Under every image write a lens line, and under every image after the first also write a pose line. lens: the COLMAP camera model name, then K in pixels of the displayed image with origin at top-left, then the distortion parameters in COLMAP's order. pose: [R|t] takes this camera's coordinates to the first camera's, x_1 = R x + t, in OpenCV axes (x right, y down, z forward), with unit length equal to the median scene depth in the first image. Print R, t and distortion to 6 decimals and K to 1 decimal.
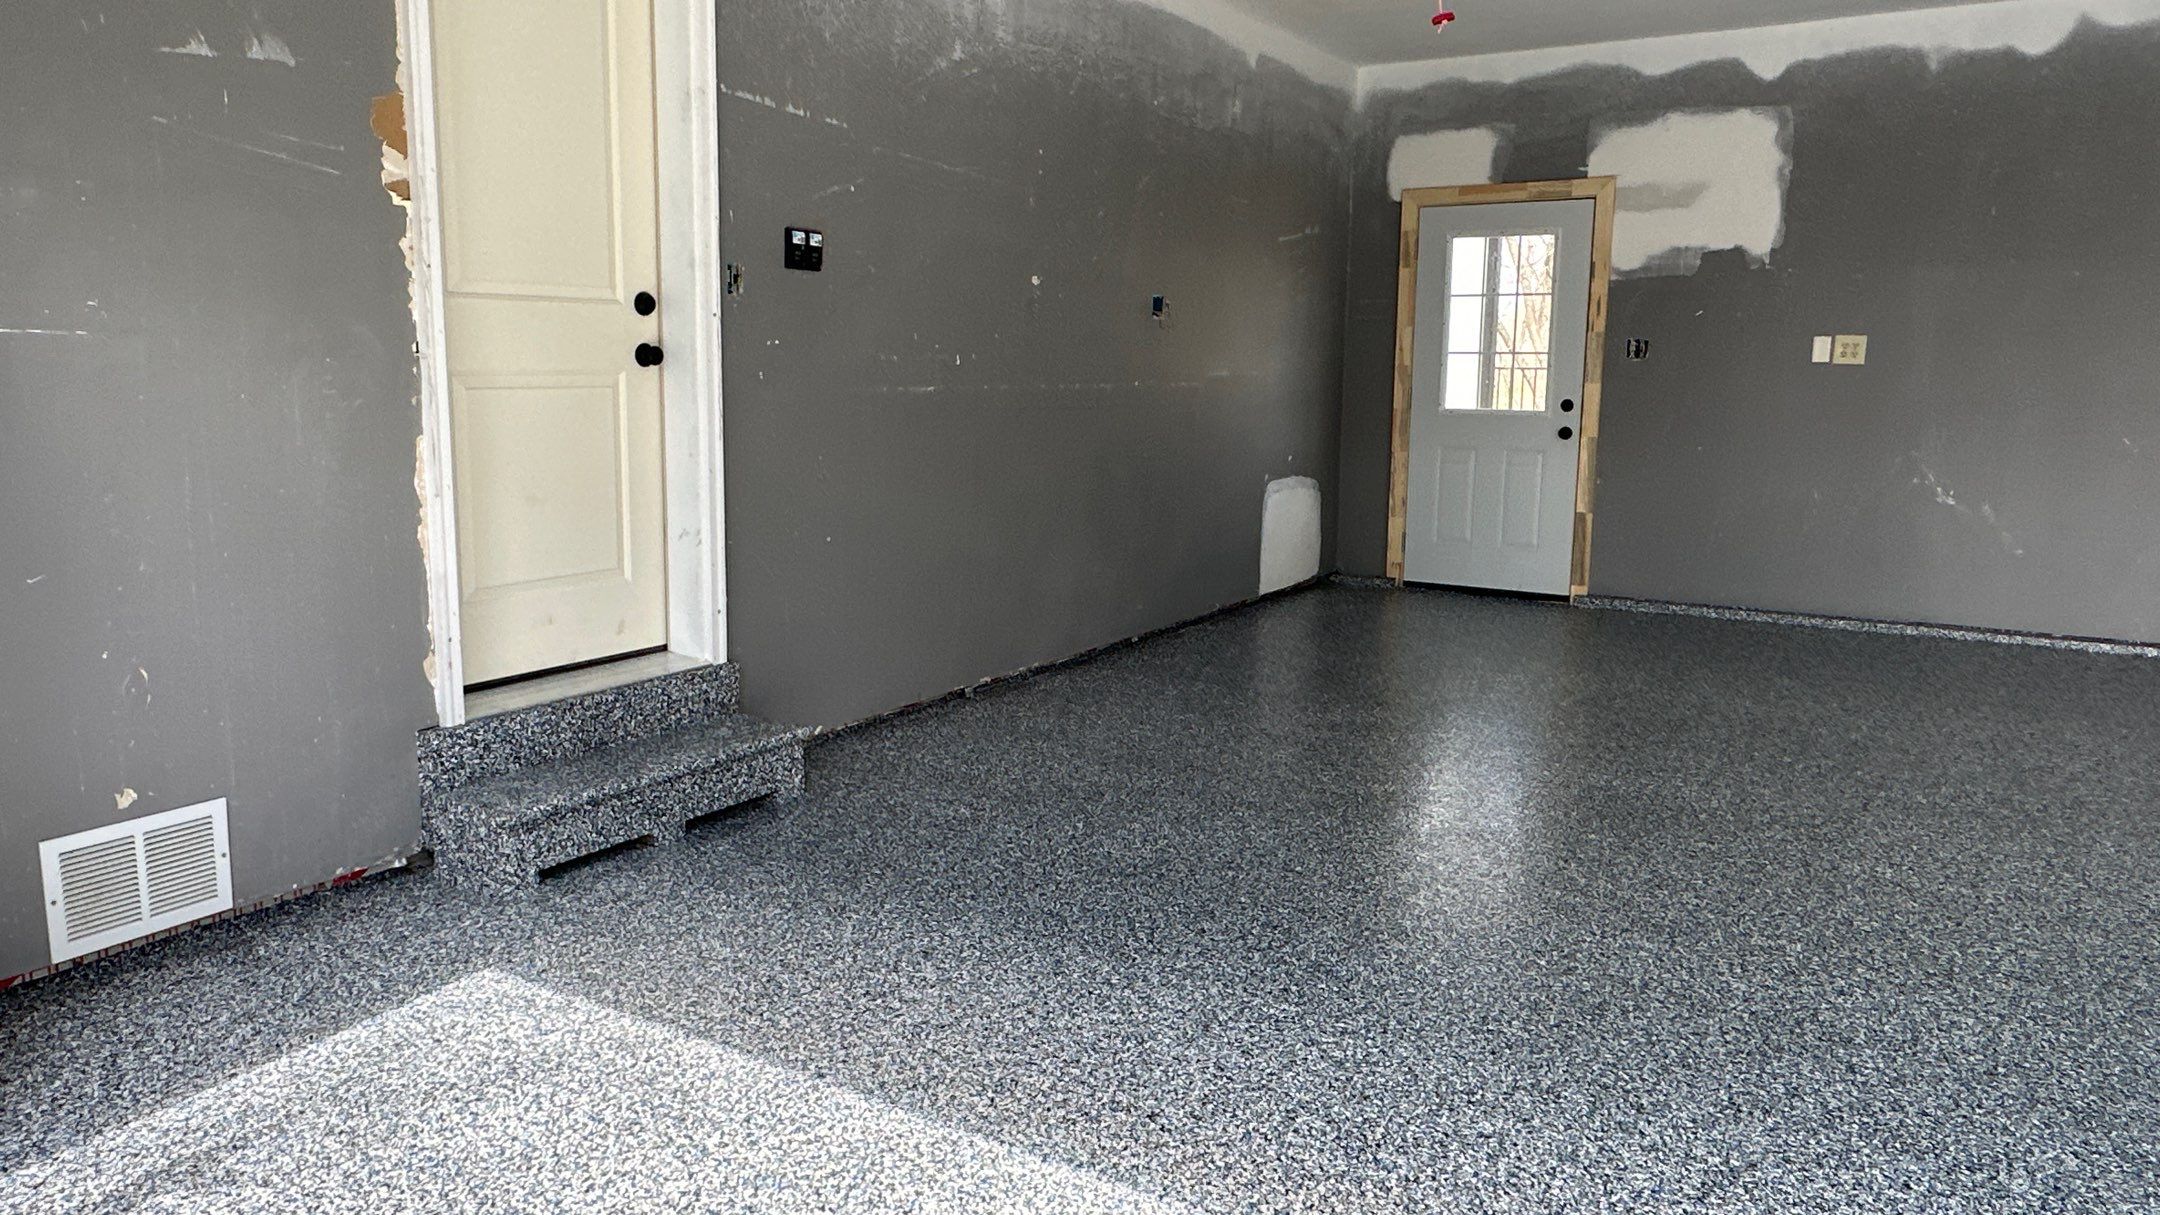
lens RADIAL K [[1459.7, 0, 1084.7], [0, 1459.7, 608.9], [0, 0, 1]] dist [-0.003077, -0.001072]
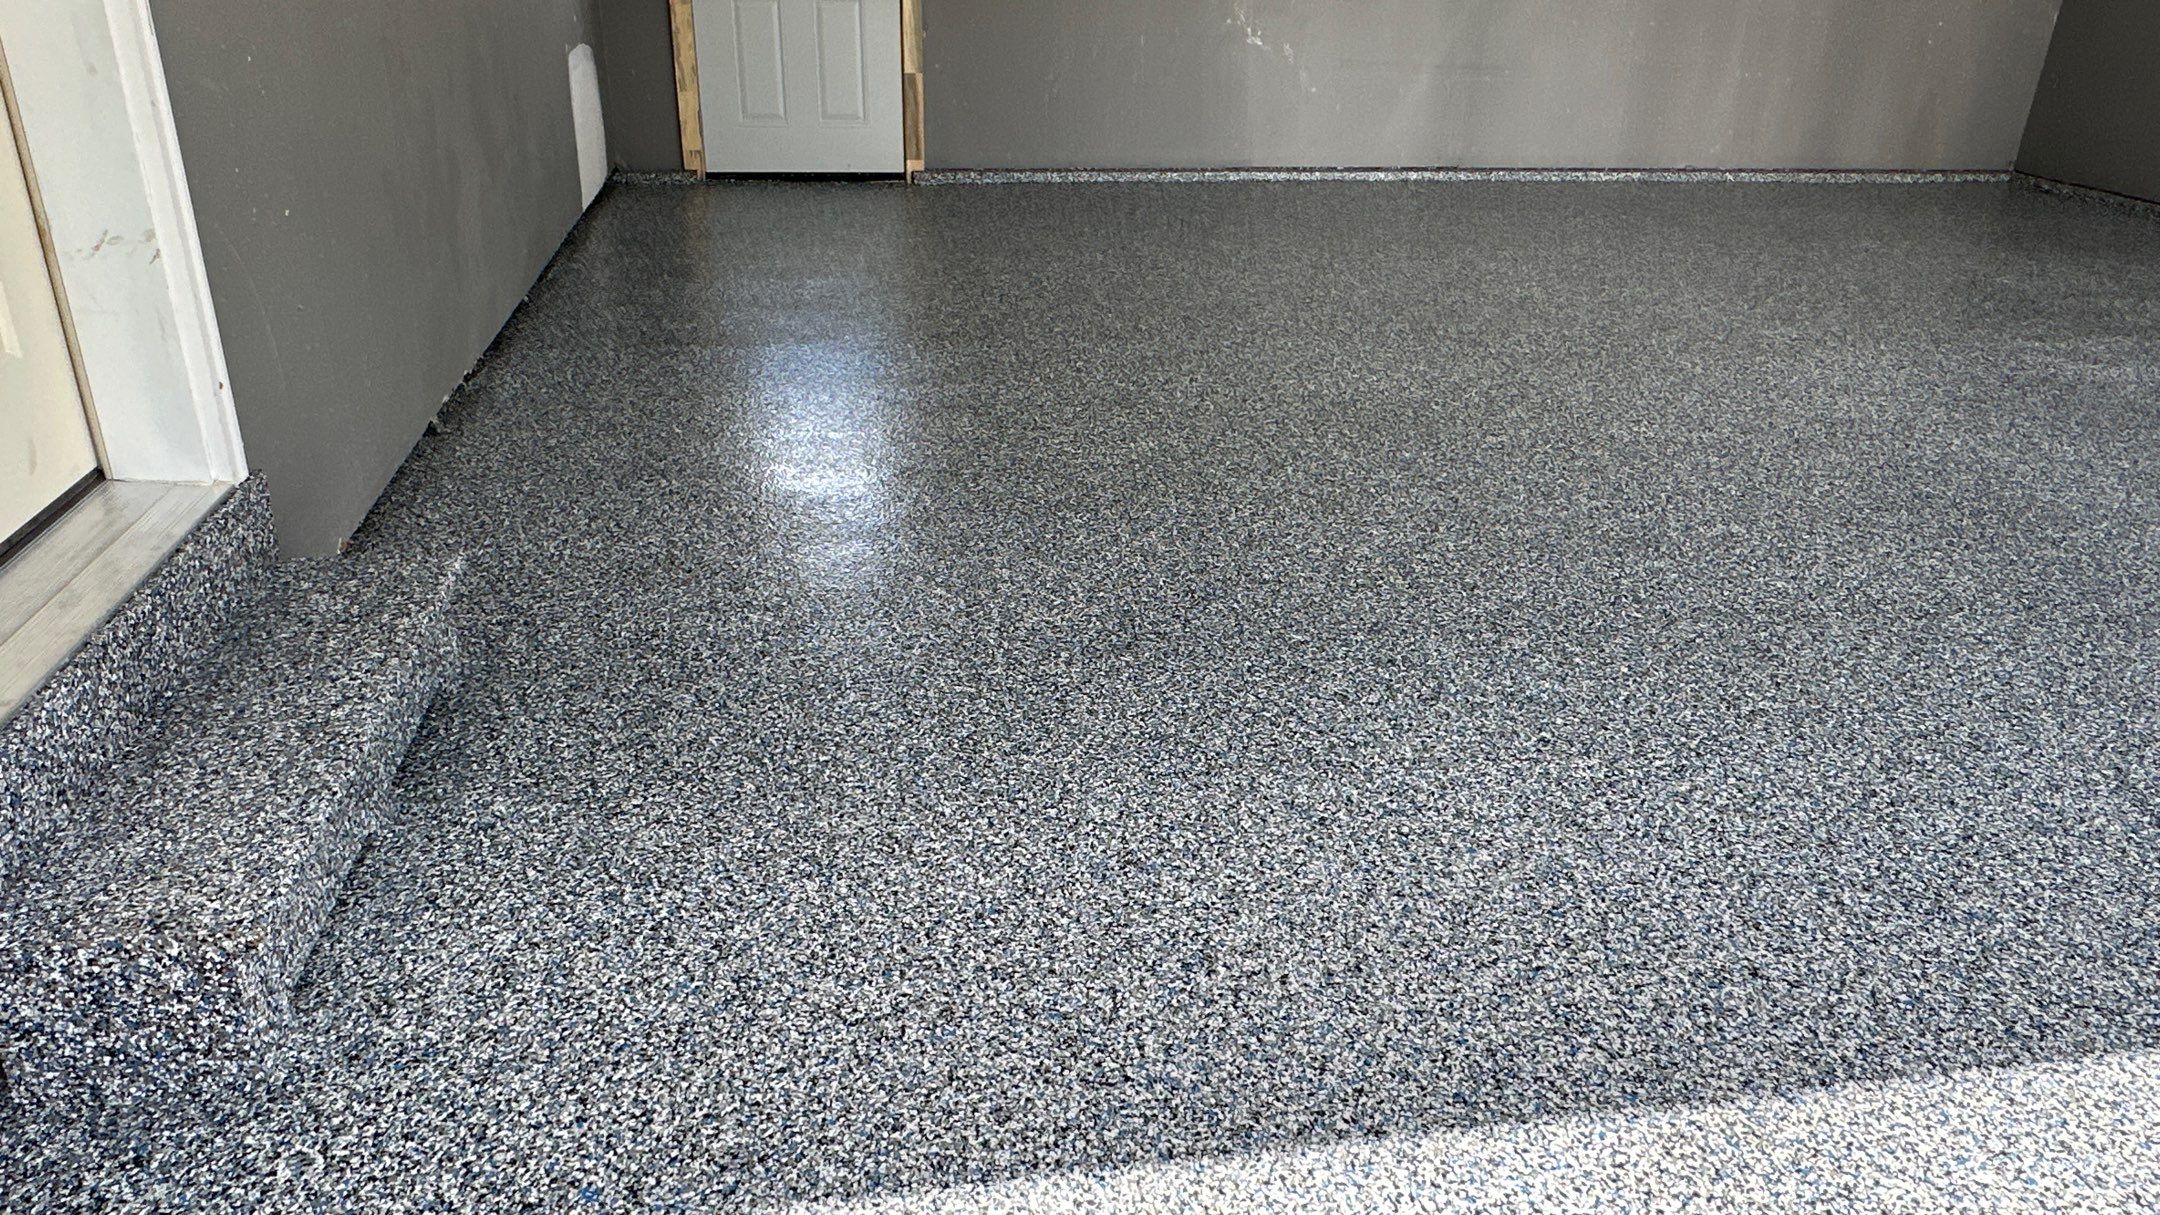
lens RADIAL K [[1459.7, 0, 1084.6], [0, 1459.7, 609.4], [0, 0, 1]] dist [-0.003077, -0.001072]
pose [[0.751408, -0.277692, 0.598559, -0.225266], [0.092153, 0.942405, 0.321529, -0.039331], [-0.653371, -0.186441, 0.733721, 0.256551]]
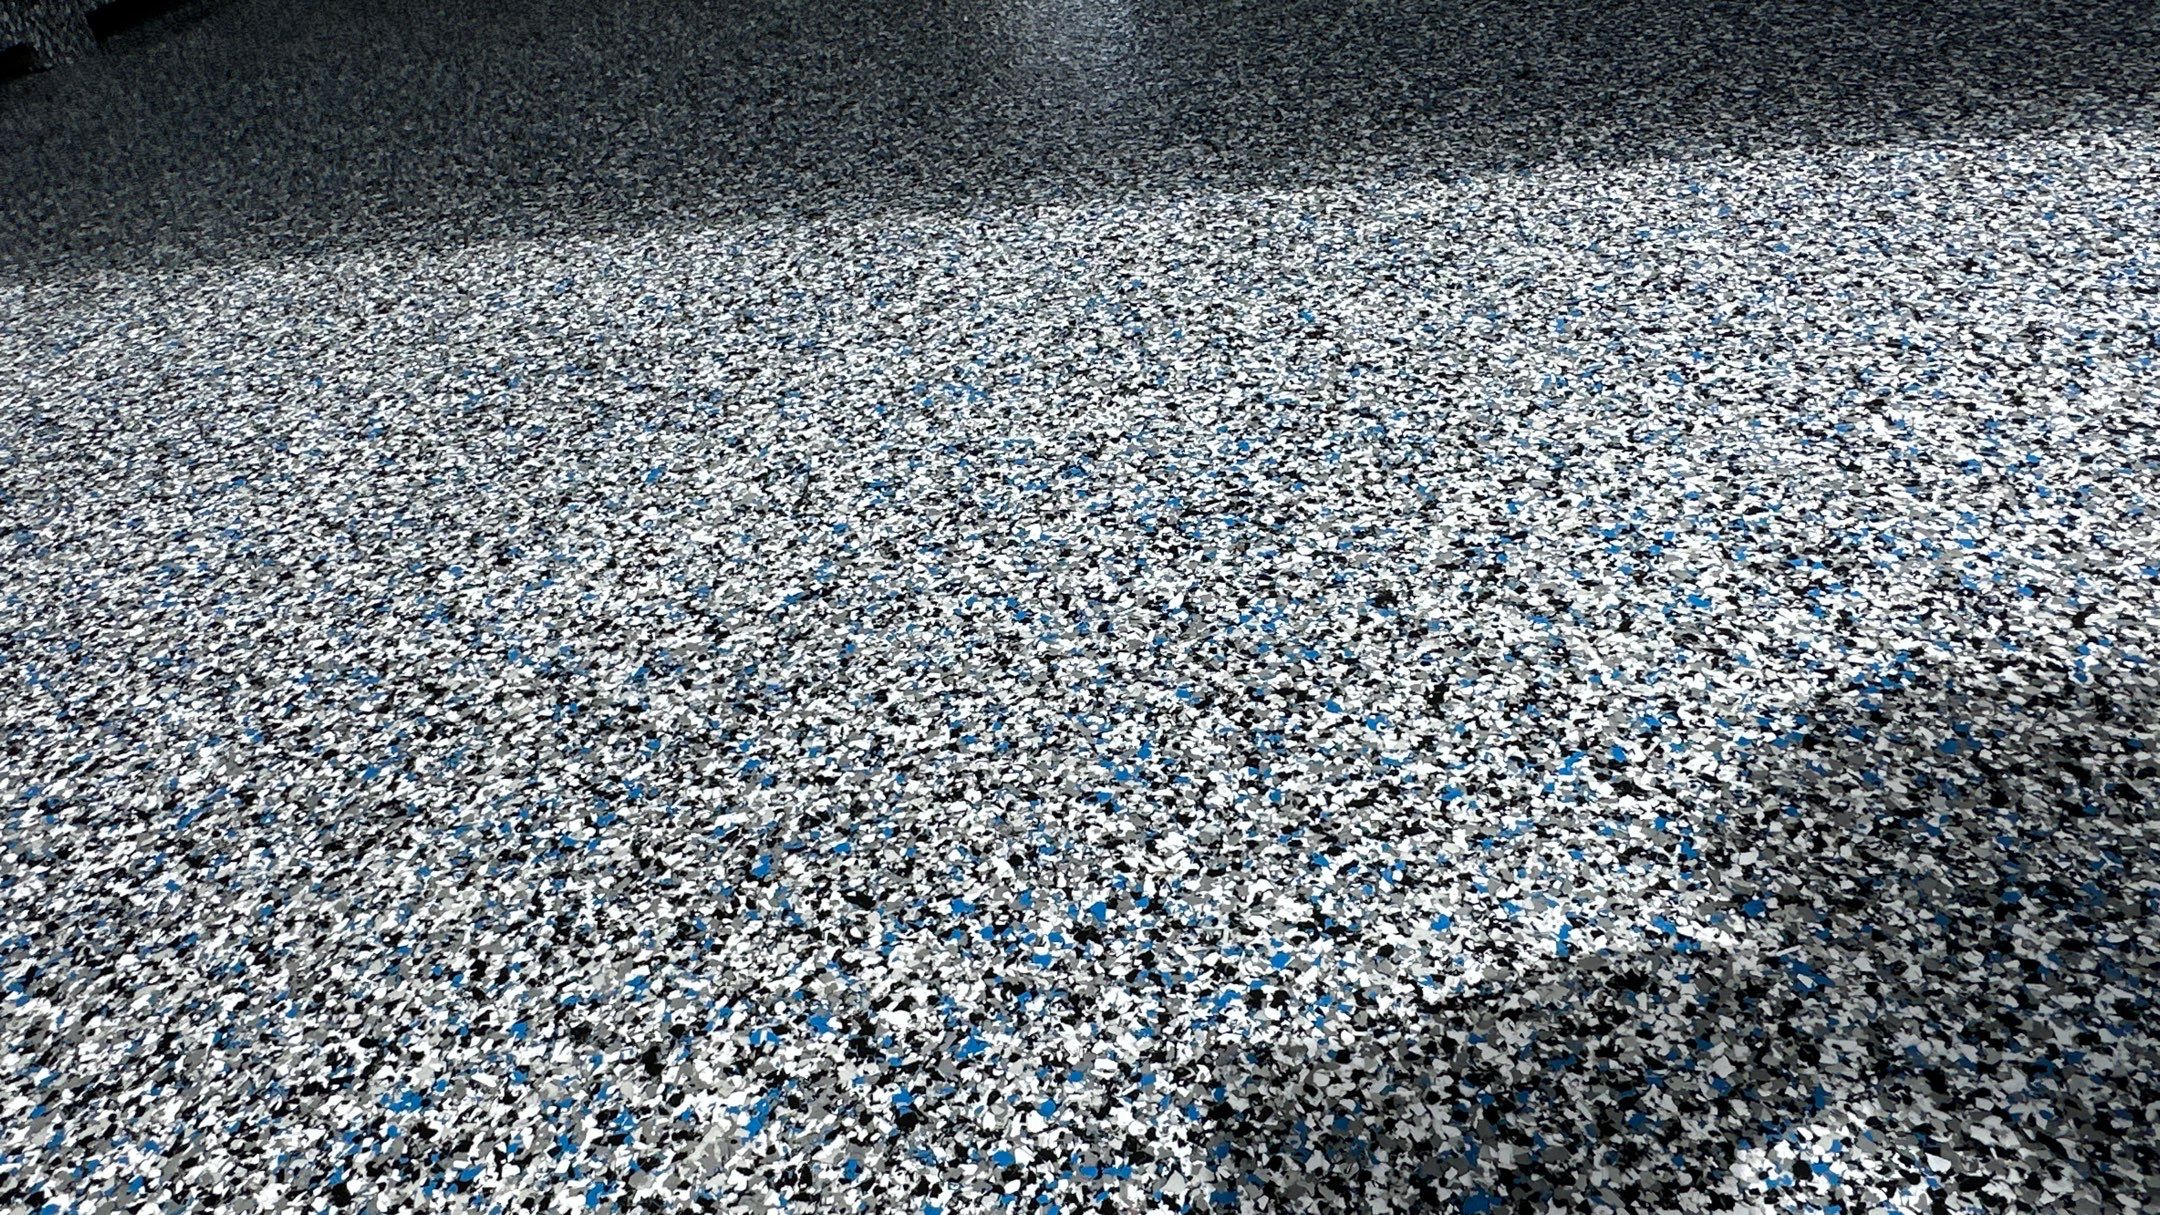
lens RADIAL K [[1459.7, 0, 1084.4], [0, 1459.7, 613.2], [0, 0, 1]] dist [-0.003077, -0.001072]
pose [[0.890522, -0.349329, 0.291443, -0.107624], [0.186708, 0.864815, 0.466084, 0.089623], [-0.414861, -0.360644, 0.835360, 0.211180]]
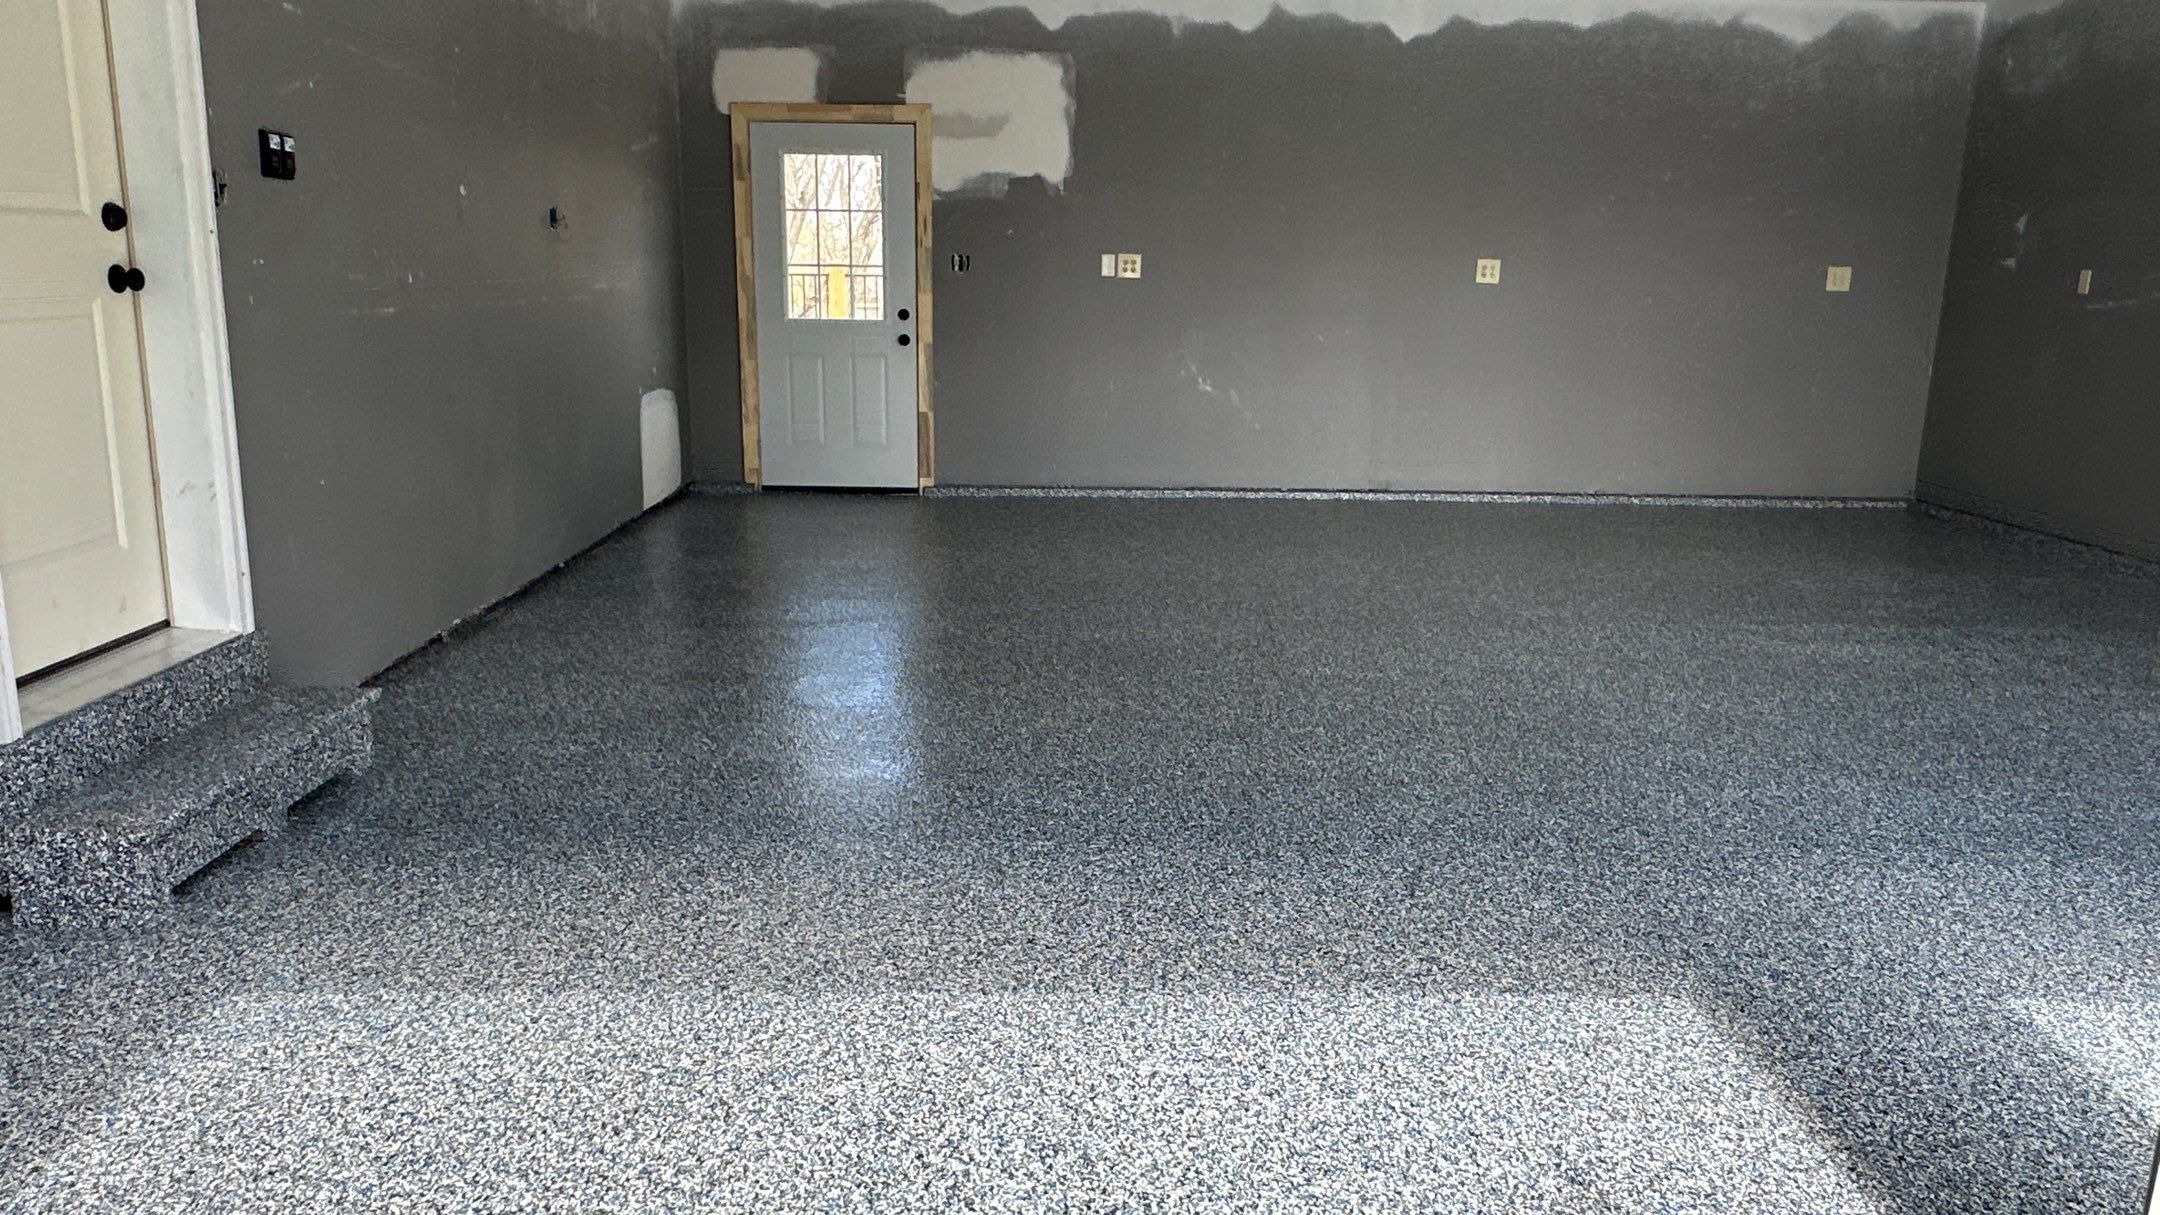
lens RADIAL K [[1459.7, 0, 1084.3], [0, 1459.7, 607.7], [0, 0, 1]] dist [-0.003077, -0.001072]
pose [[0.838594, -0.119041, 0.531592, -0.188374], [0.083319, 0.992378, 0.090791, -0.009877], [-0.538348, -0.031845, 0.842121, -0.006573]]
